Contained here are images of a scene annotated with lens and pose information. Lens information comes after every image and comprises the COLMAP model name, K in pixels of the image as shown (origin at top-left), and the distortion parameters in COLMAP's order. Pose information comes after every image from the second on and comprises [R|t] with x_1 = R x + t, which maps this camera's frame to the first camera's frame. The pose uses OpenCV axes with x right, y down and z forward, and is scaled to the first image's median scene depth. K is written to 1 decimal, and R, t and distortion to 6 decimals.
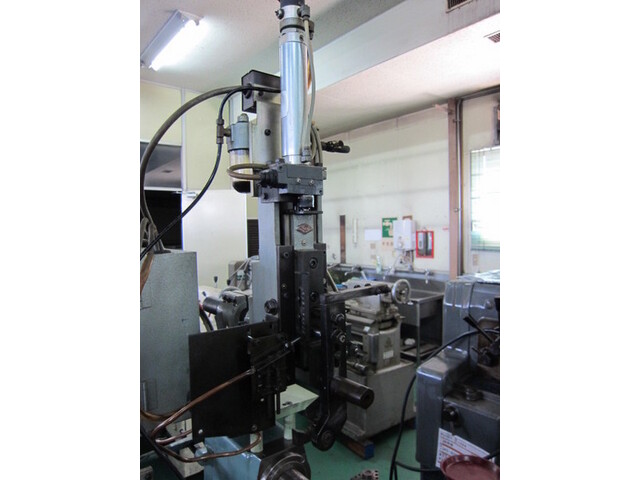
lens RADIAL K [[415.1, 0, 306.0], [0, 415.1, 241.2], [0, 0, 1]] dist [-0.030474, 0.000319]
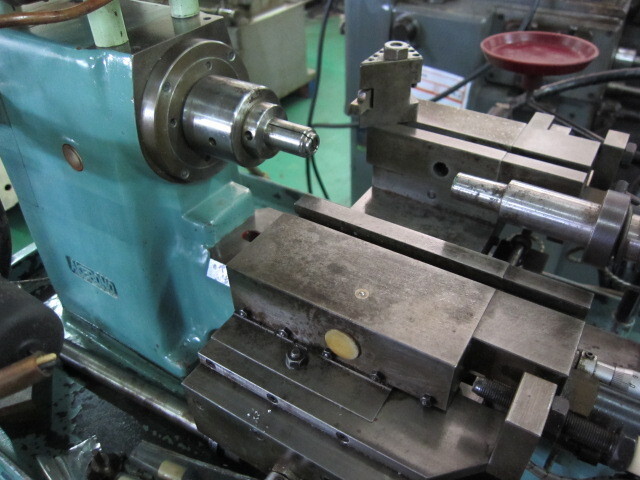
lens RADIAL K [[540.7, 0, 331.7], [0, 540.7, 238.9], [0, 0, 1]] dist [-0.050623, 0.032034]
pose [[0.933649, -0.211313, 0.289217, -0.058042], [0.001774, 0.810159, 0.586207, 0.198637], [-0.358185, -0.546799, 0.756779, 0.245331]]
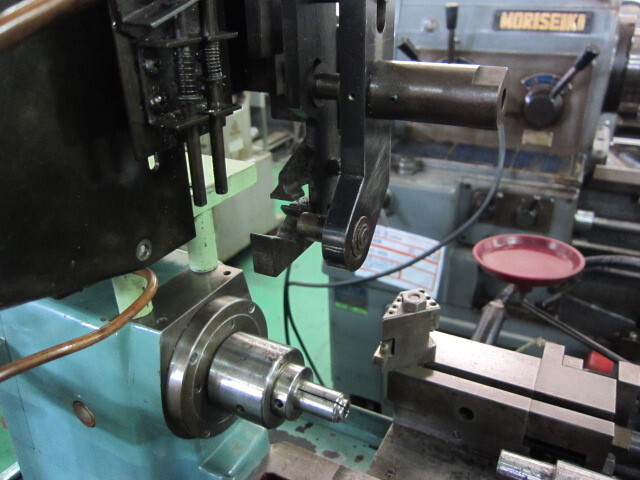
lens RADIAL K [[540.7, 0, 331.7], [0, 540.7, 238.9], [0, 0, 1]] dist [-0.050623, 0.032034]
pose [[0.899688, -0.179980, 0.397705, -0.075386], [0.009964, 0.919281, 0.393476, 0.136535], [-0.436420, -0.350043, 0.828859, 0.288170]]
